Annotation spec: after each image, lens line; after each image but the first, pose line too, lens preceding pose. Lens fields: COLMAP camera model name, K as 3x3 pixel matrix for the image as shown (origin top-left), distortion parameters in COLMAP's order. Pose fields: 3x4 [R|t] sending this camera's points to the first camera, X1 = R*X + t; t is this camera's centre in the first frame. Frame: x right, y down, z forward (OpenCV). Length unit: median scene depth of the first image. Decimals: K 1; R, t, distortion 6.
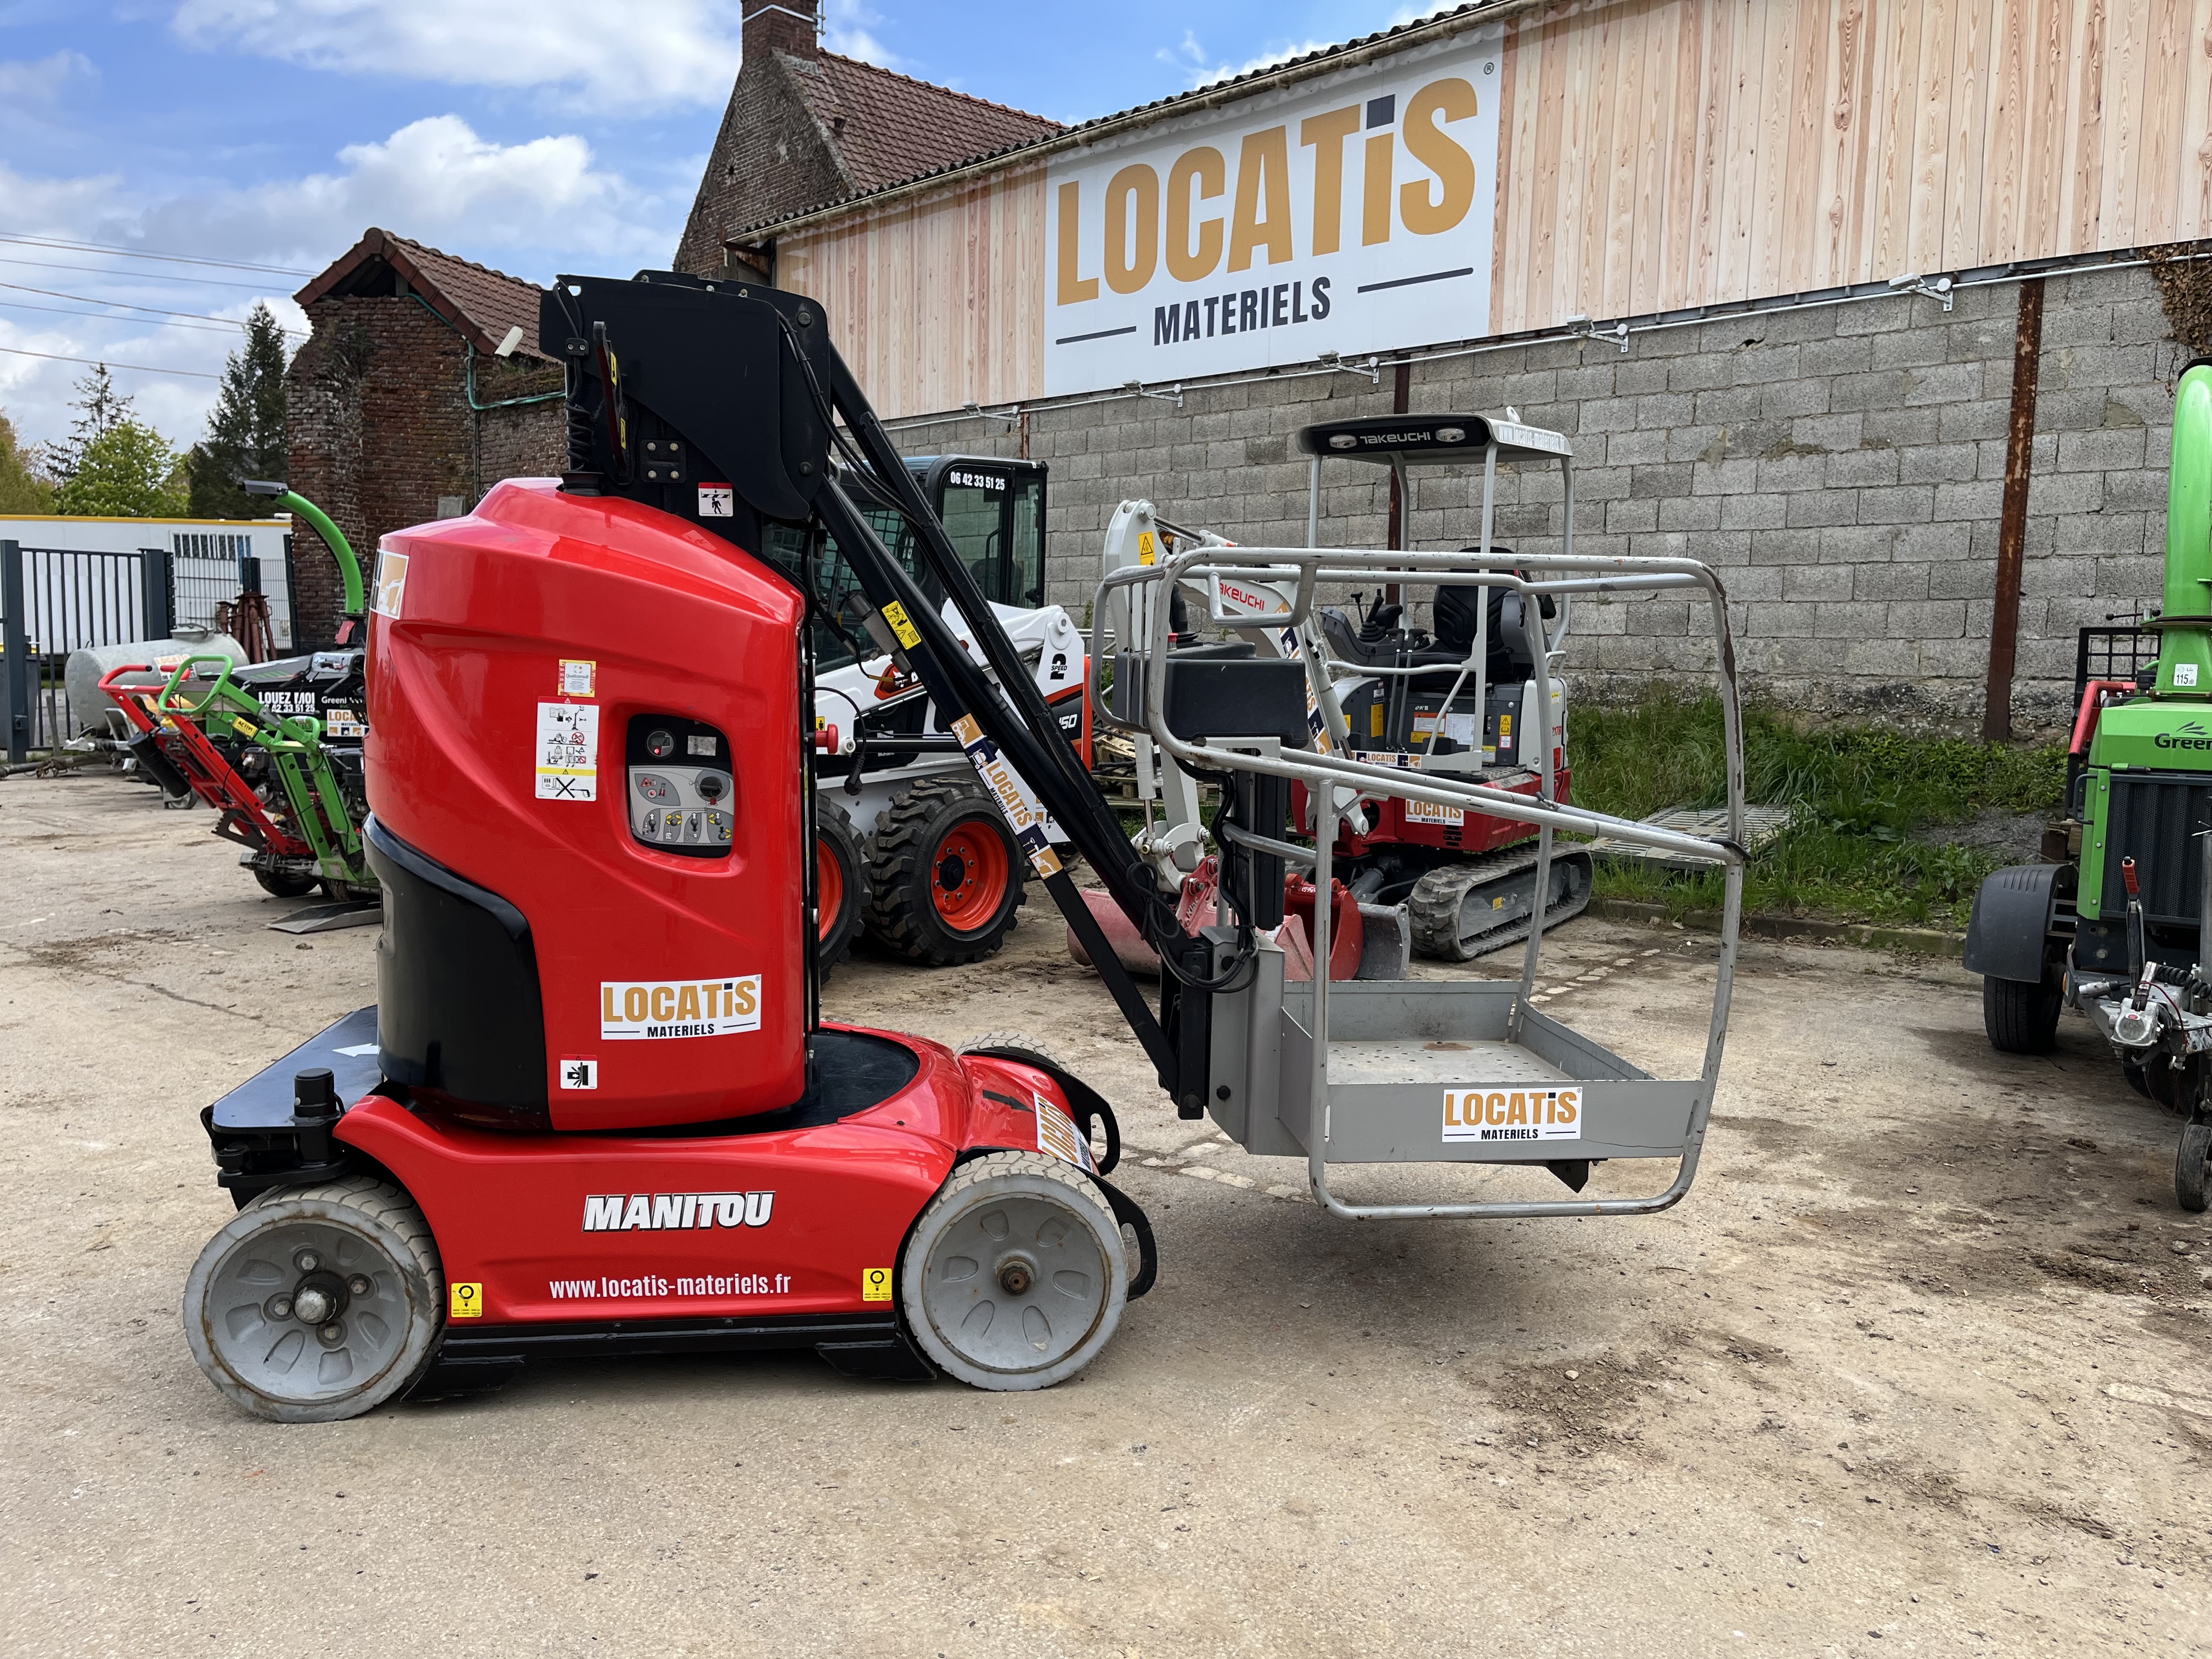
lens RADIAL K [[1677.2, 0, 1118.3], [0, 1677.2, 833.3], [0, 0, 1]] dist [0.046316, -0.058078]
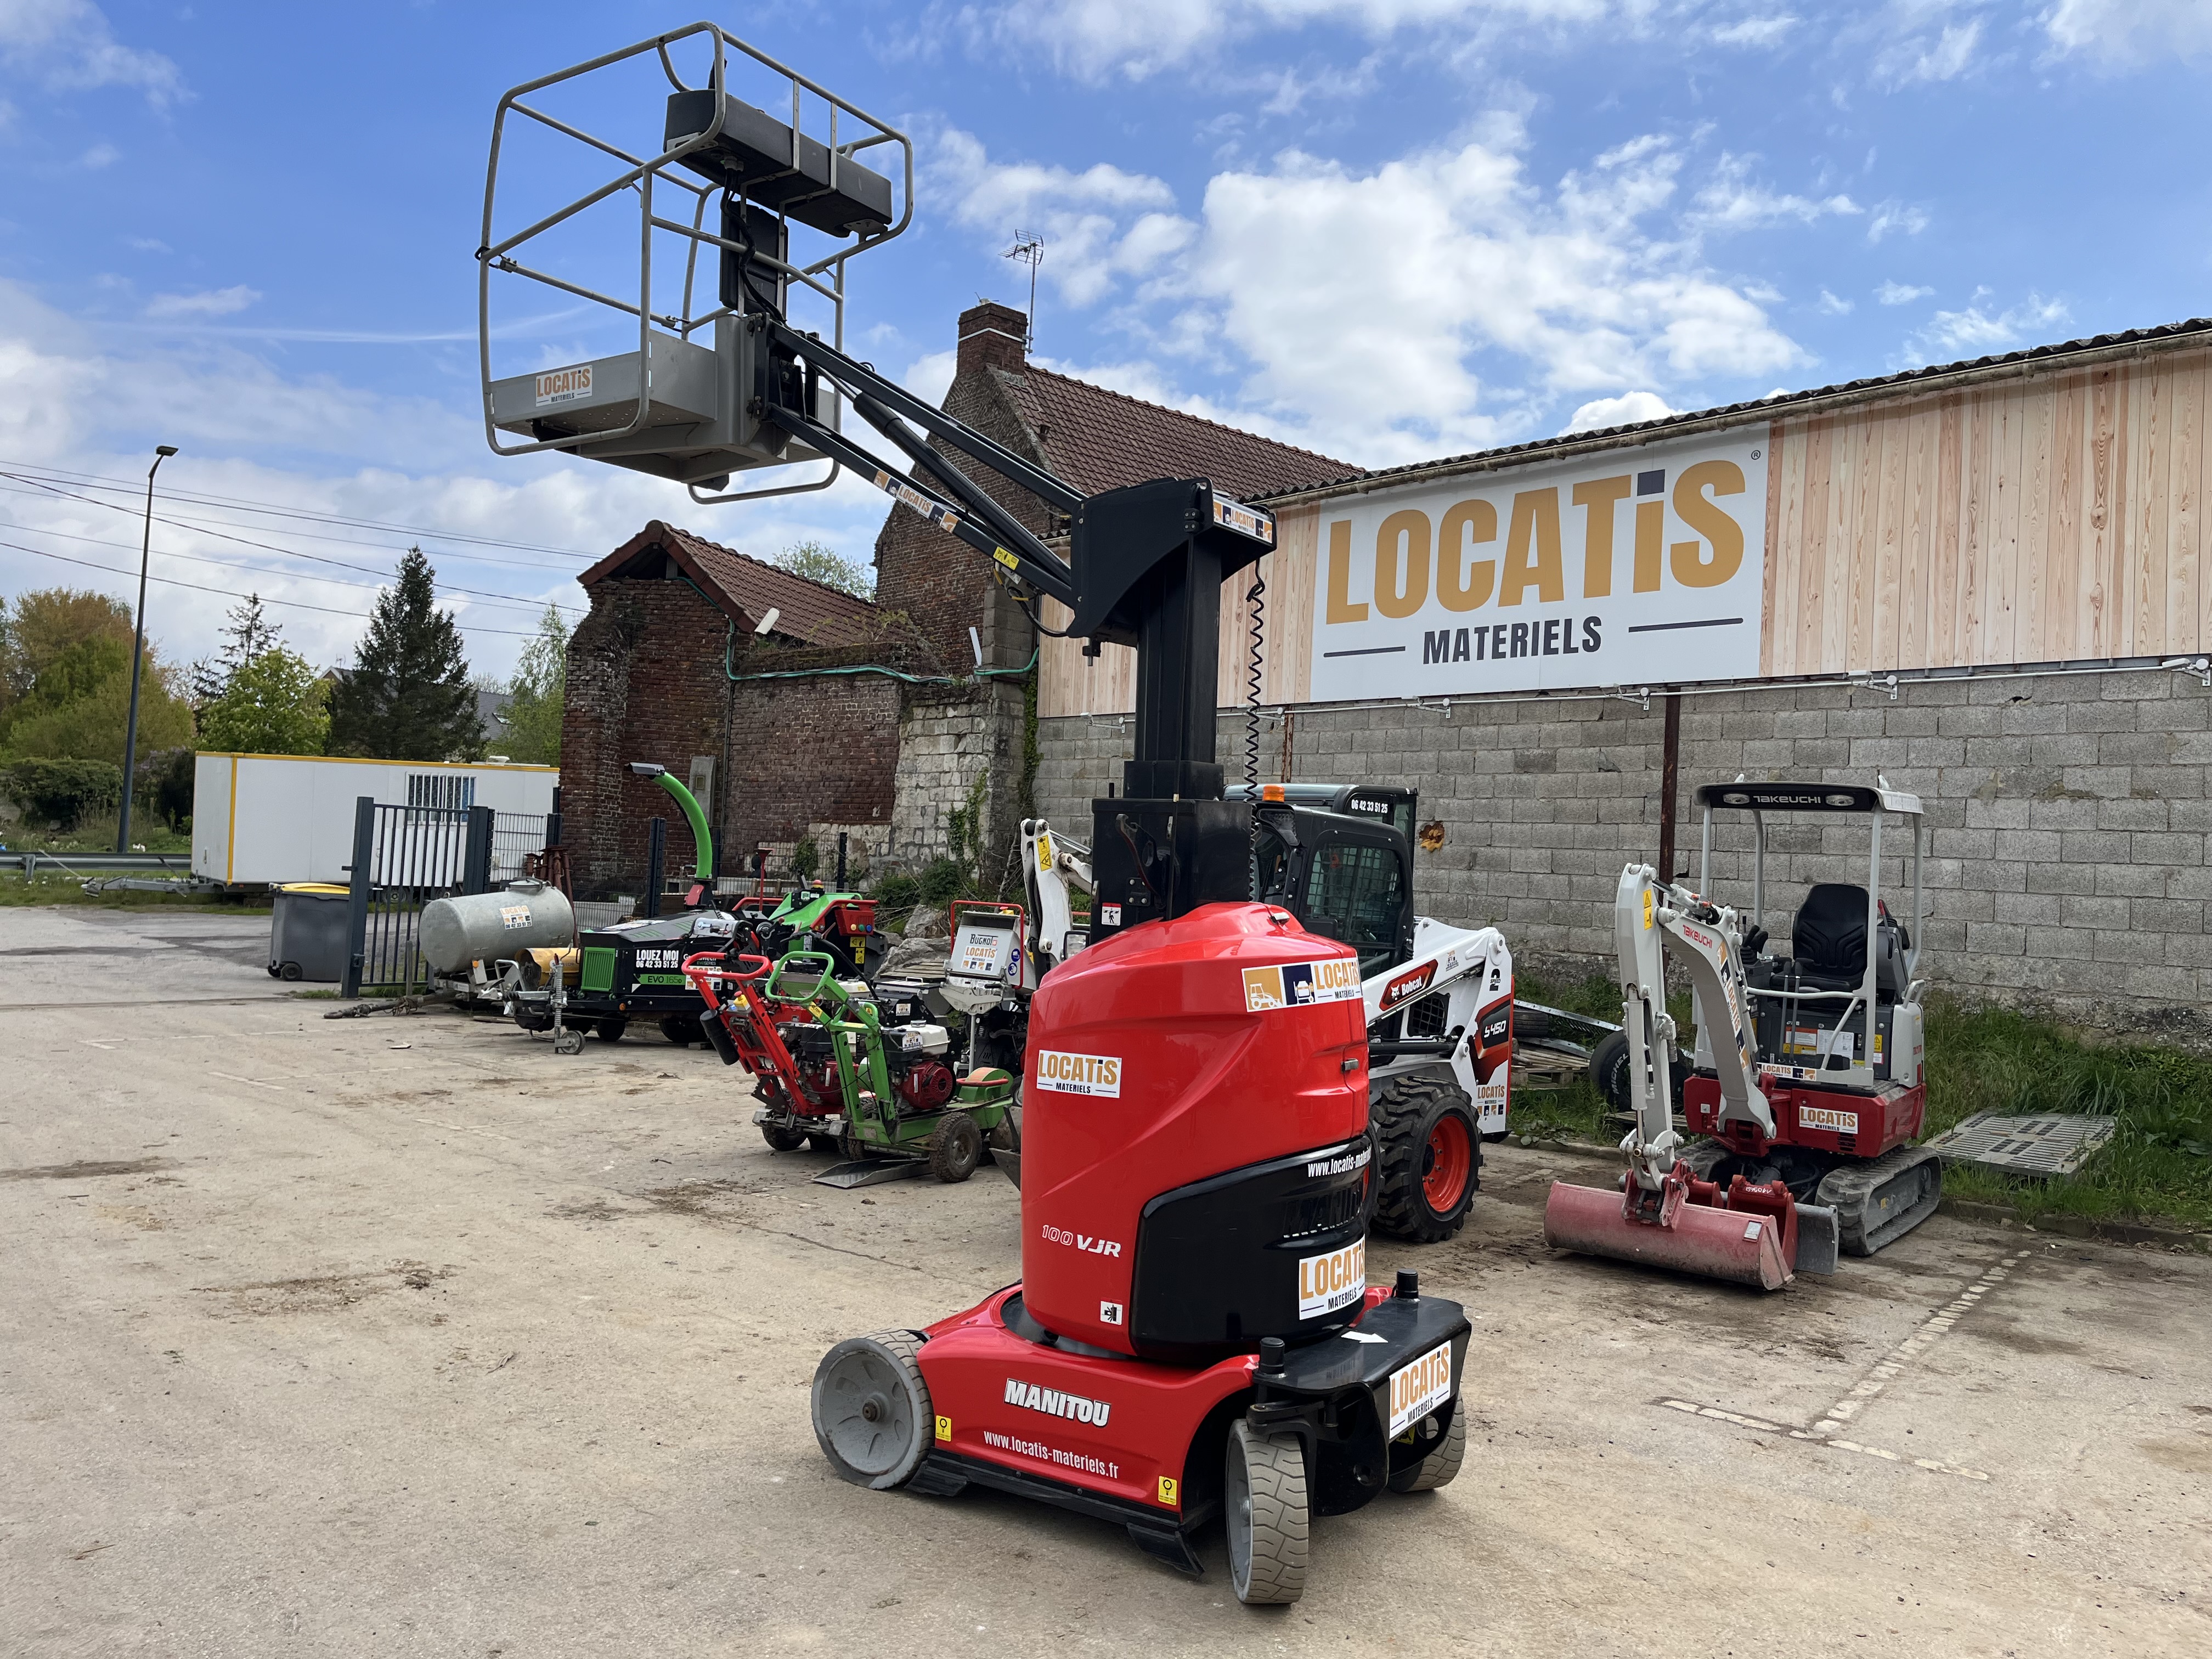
lens RADIAL K [[1677.2, 0, 1107.7], [0, 1677.2, 801.6], [0, 0, 1]] dist [0.046316, -0.058078]
pose [[0.998874, 0.029899, -0.036841, -0.171133], [-0.035258, 0.987338, -0.154662, -0.020258], [0.031750, 0.155787, 0.987280, -0.120829]]
